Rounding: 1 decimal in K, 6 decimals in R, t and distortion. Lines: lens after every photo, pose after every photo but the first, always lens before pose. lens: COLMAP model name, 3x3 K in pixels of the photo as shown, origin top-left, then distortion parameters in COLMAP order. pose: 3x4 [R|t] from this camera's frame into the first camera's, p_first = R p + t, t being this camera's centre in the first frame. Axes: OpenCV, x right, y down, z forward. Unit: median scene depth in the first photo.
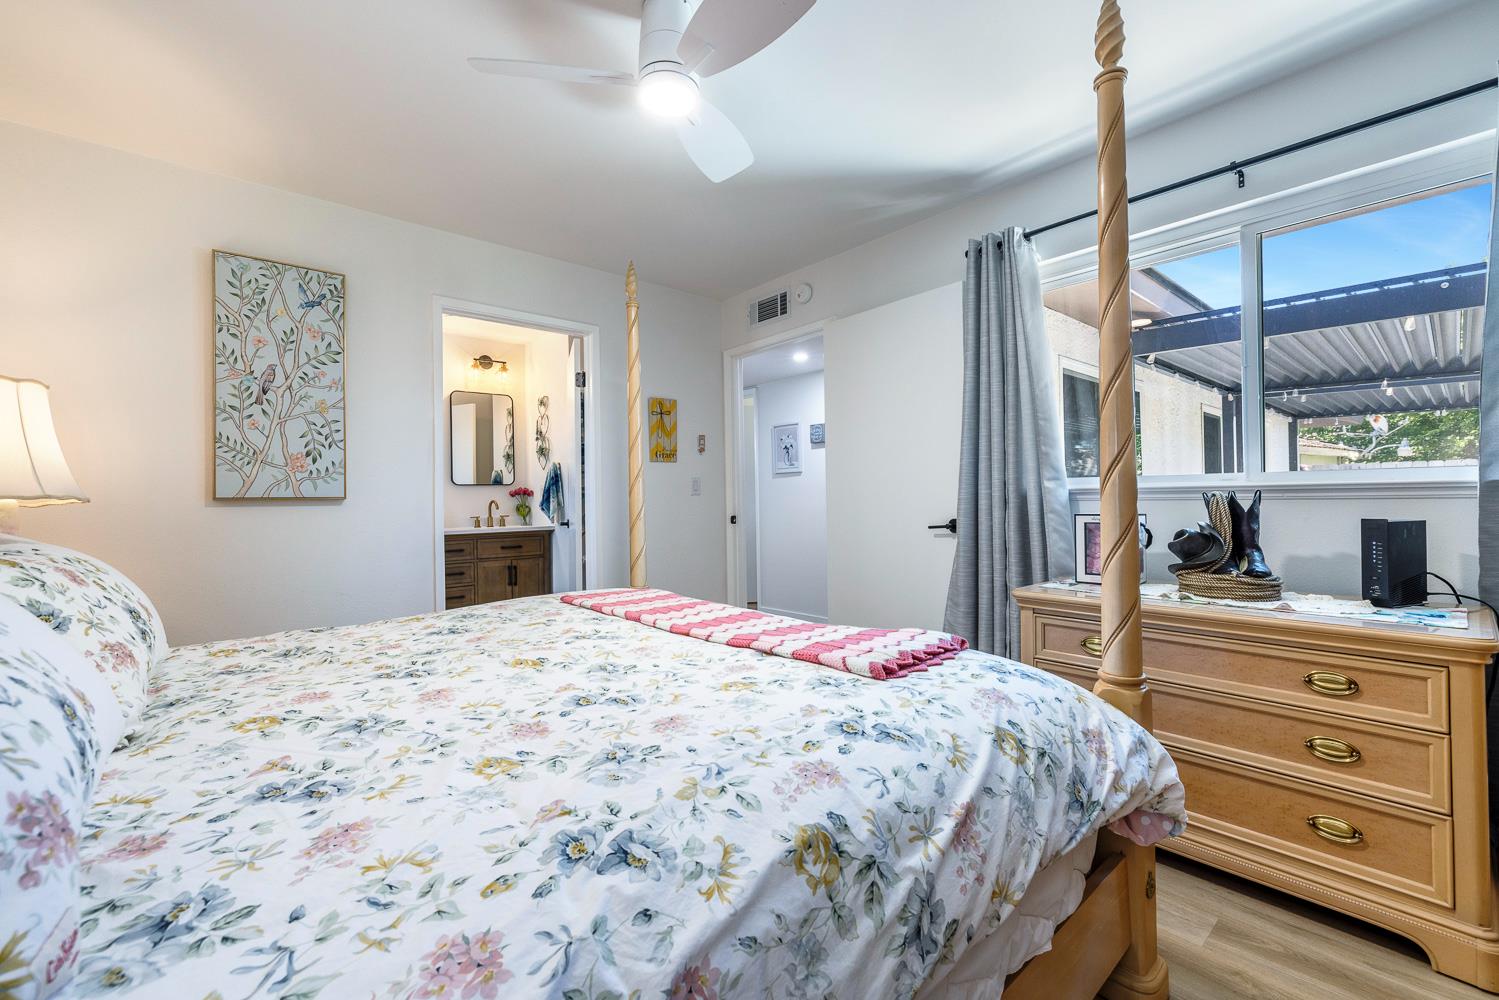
lens RADIAL K [[633.0, 0, 738.8], [0, 633.0, 499.0], [0, 0, 1]] dist [0.000275, 0.000378]
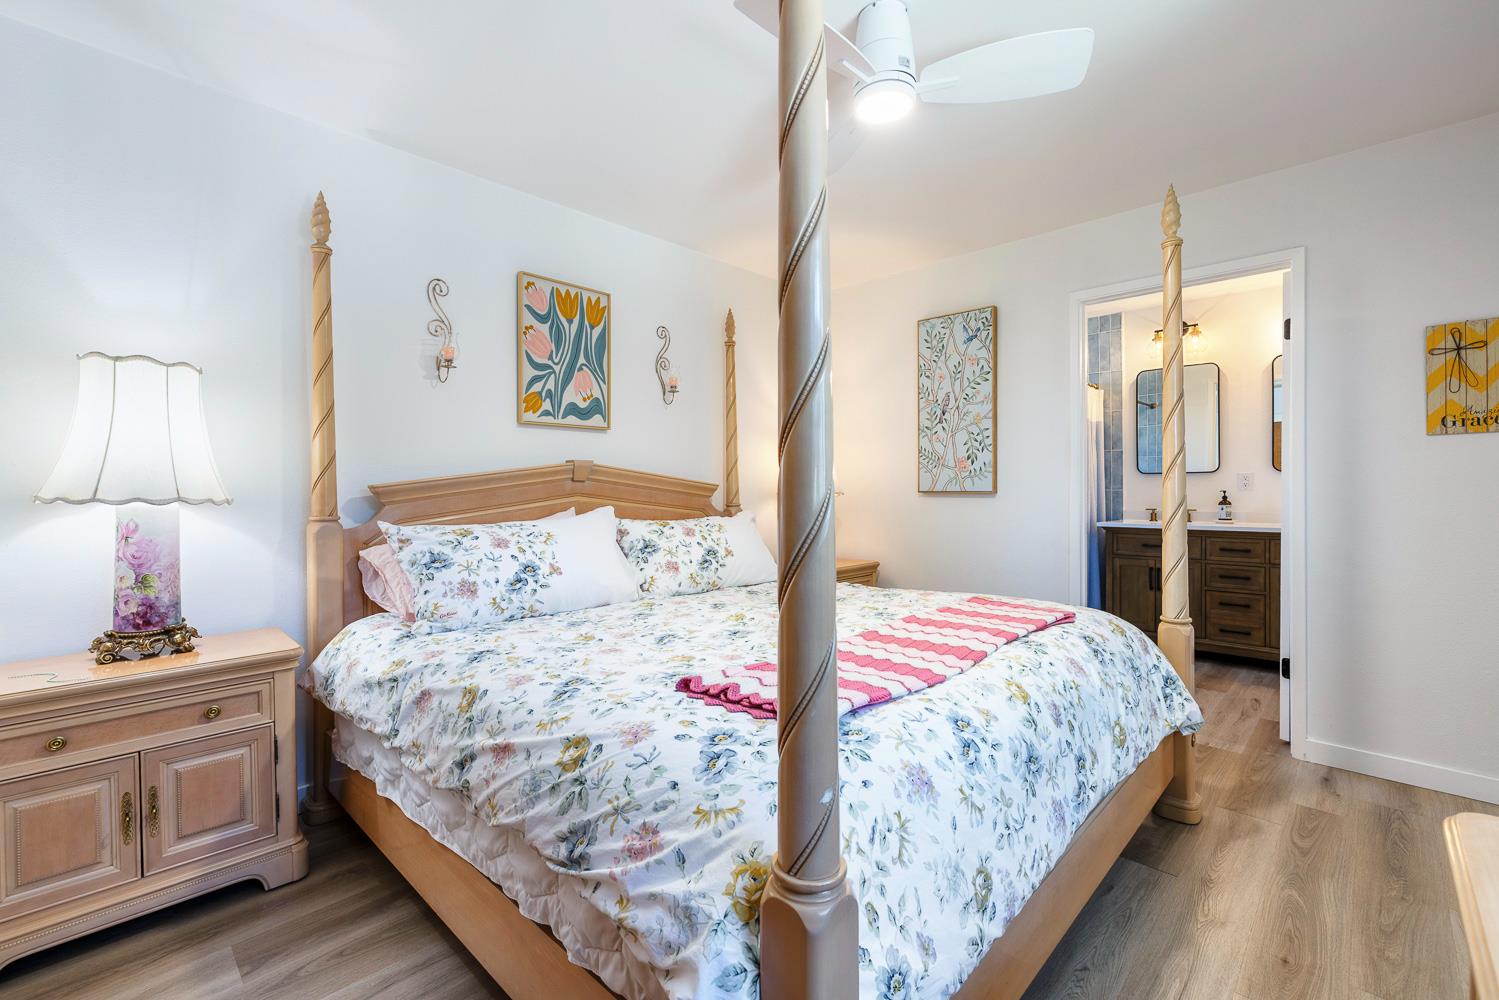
lens RADIAL K [[633.0, 0, 737.7], [0, 633.0, 493.4], [0, 0, 1]] dist [0.000275, 0.000378]
pose [[0.086767, 0.023390, -0.995954, 0.582946], [0.006684, 0.999688, 0.024060, -0.034338], [0.996206, -0.008745, 0.086584, 0.449617]]
